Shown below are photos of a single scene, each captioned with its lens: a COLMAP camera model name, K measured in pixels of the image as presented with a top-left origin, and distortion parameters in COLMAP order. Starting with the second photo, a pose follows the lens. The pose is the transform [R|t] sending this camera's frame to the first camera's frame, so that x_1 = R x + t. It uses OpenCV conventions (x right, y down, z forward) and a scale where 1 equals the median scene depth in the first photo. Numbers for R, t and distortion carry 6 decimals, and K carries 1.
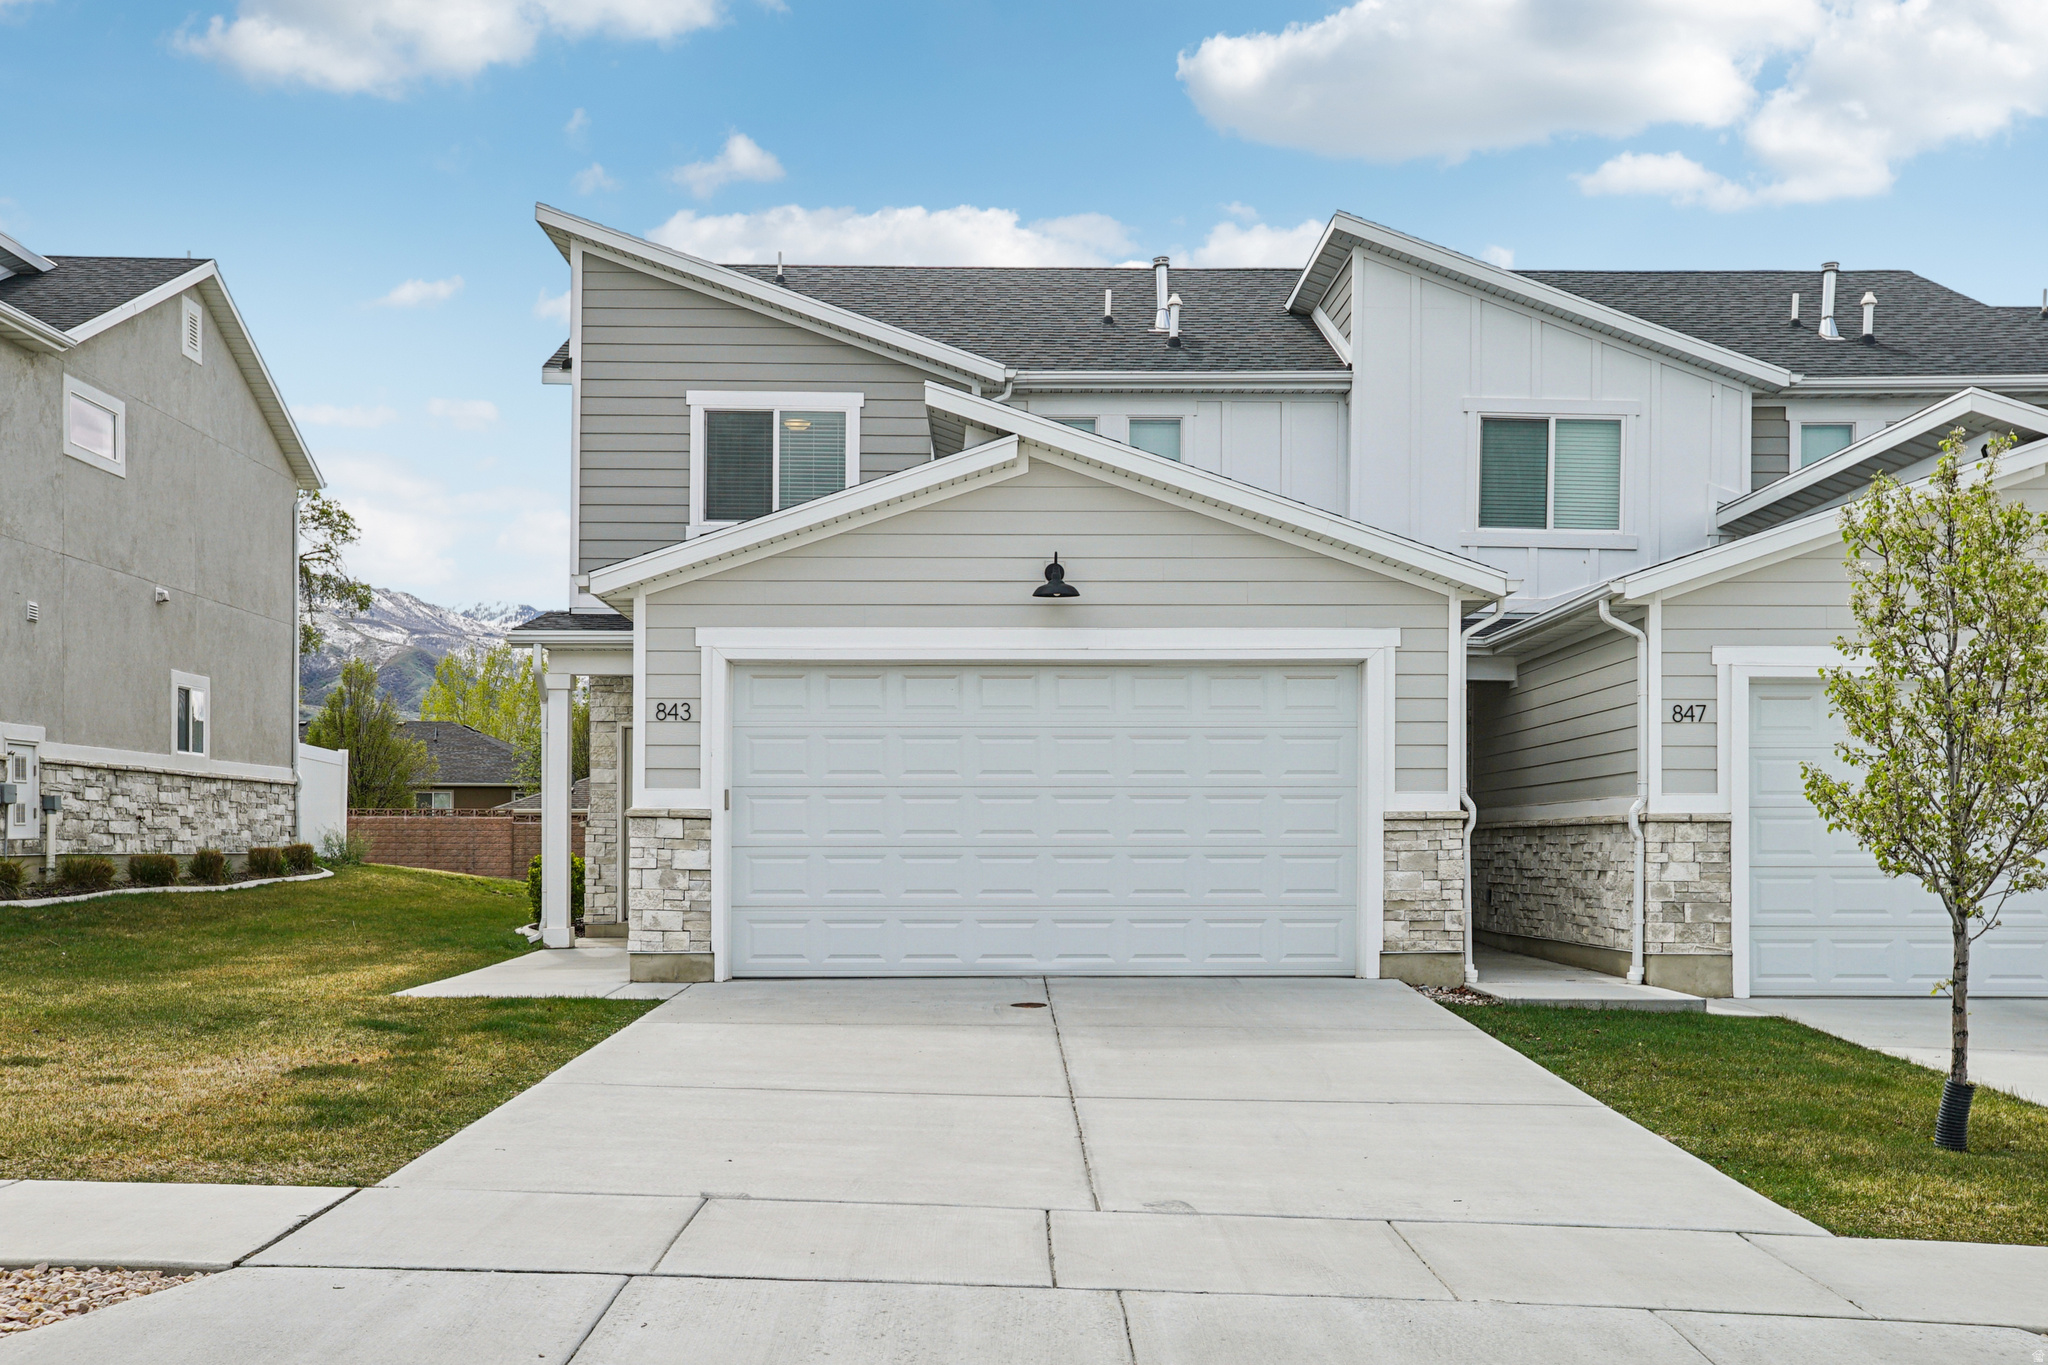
lens RADIAL K [[2094.8, 0, 1021.8], [0, 2094.8, 694.2], [0, 0, 1]] dist [0.003825, 0.000000]
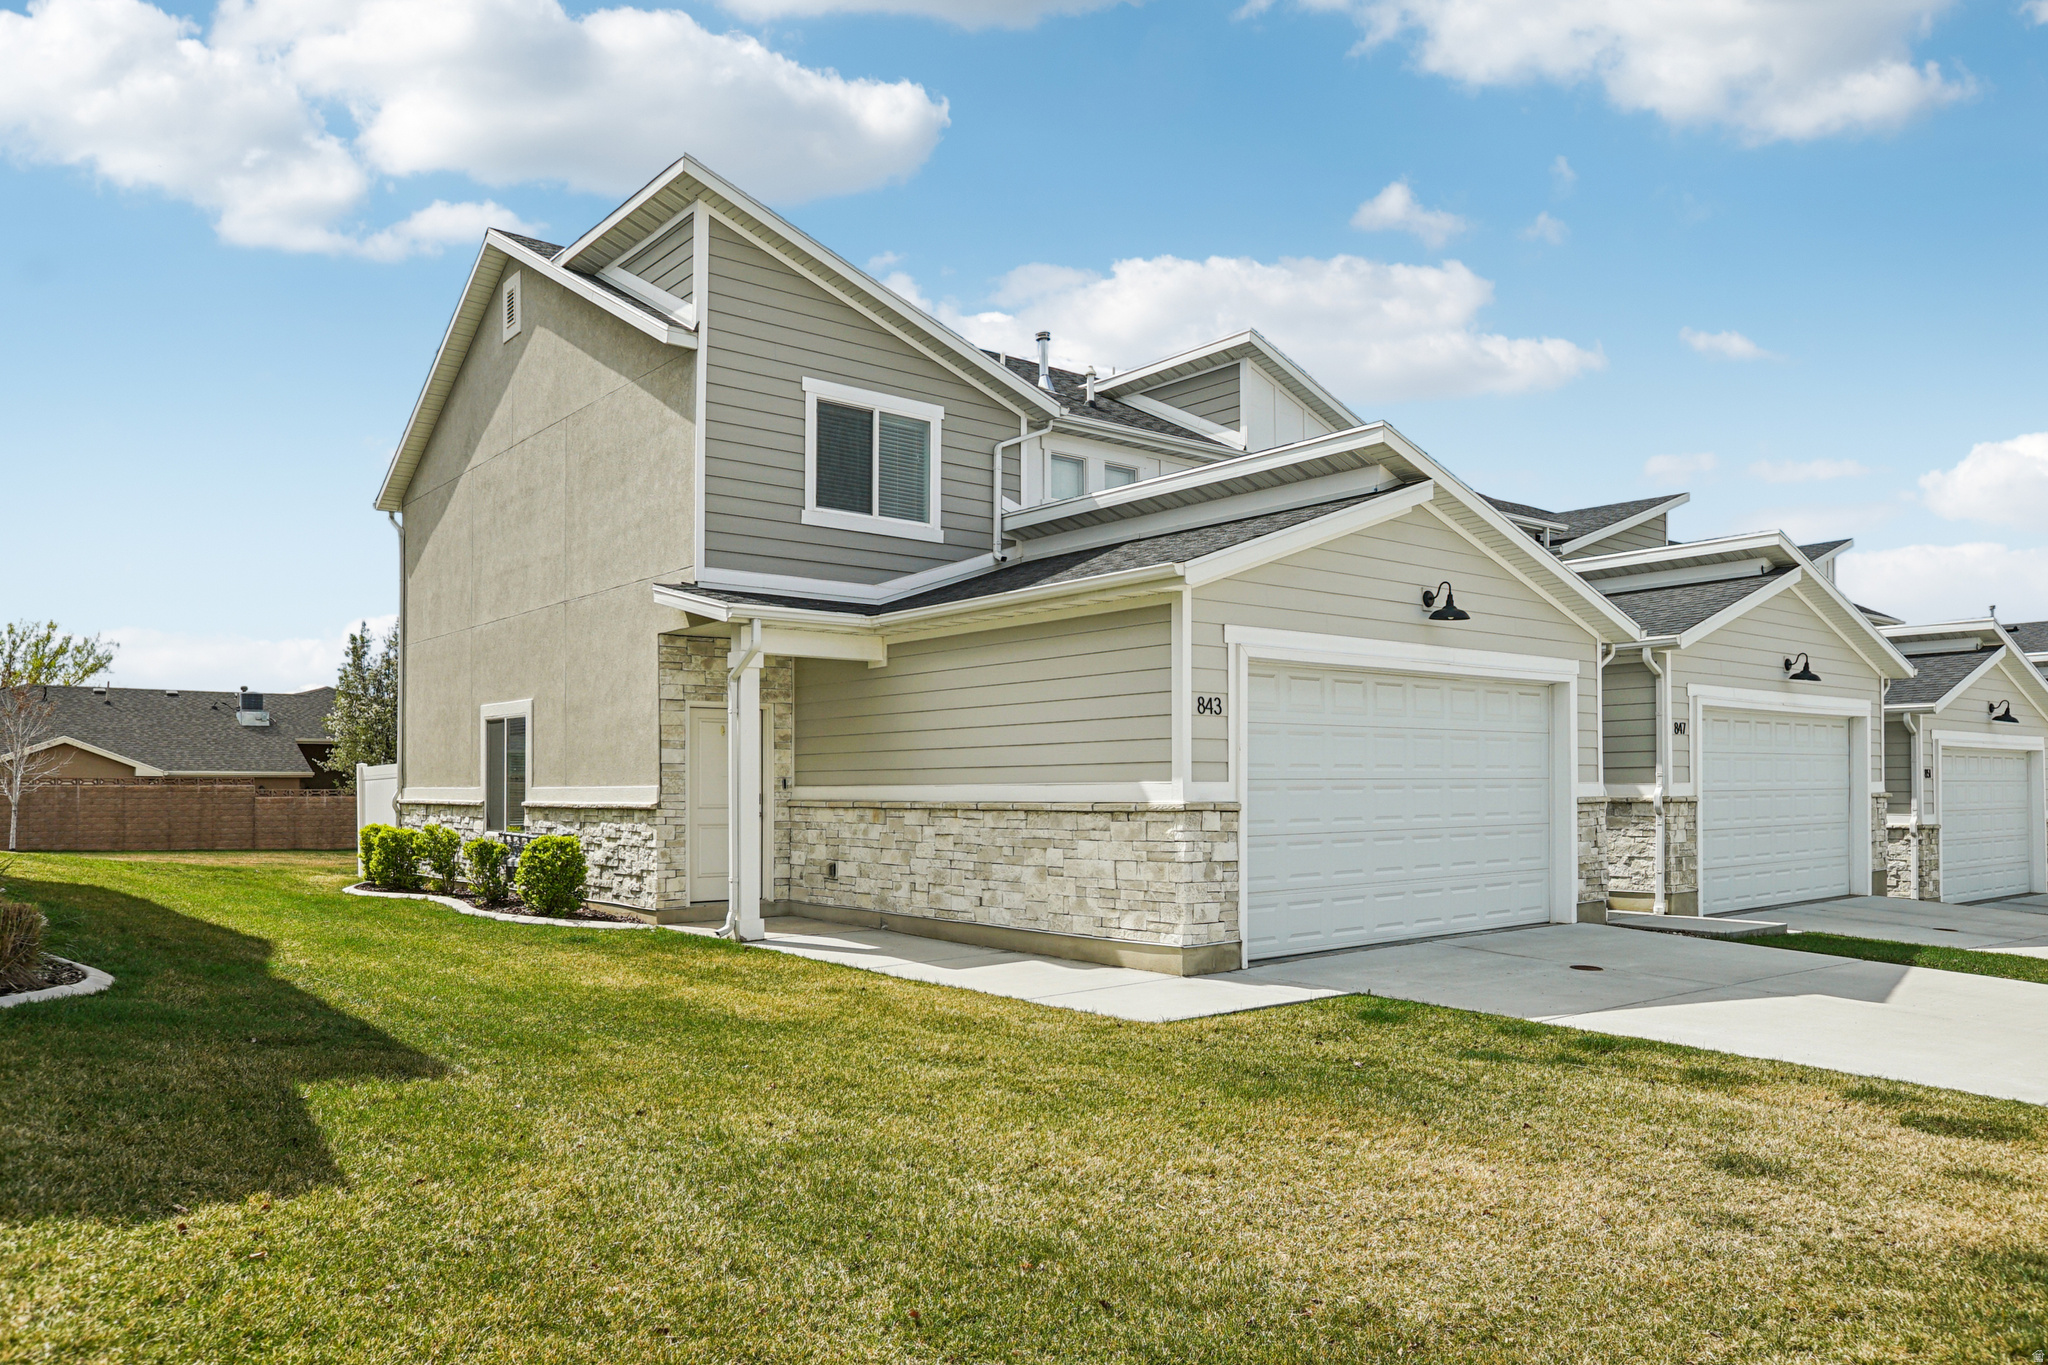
lens RADIAL K [[1459.5, 0, 1027.1], [0, 1459.5, 673.1], [0, 0, 1]] dist [-0.014052, 0.003479]
pose [[0.770471, 0.044242, 0.635938, -0.676595], [-0.040694, 0.998968, -0.020195, 0.010186], [-0.636175, -0.010319, 0.771476, 0.504890]]
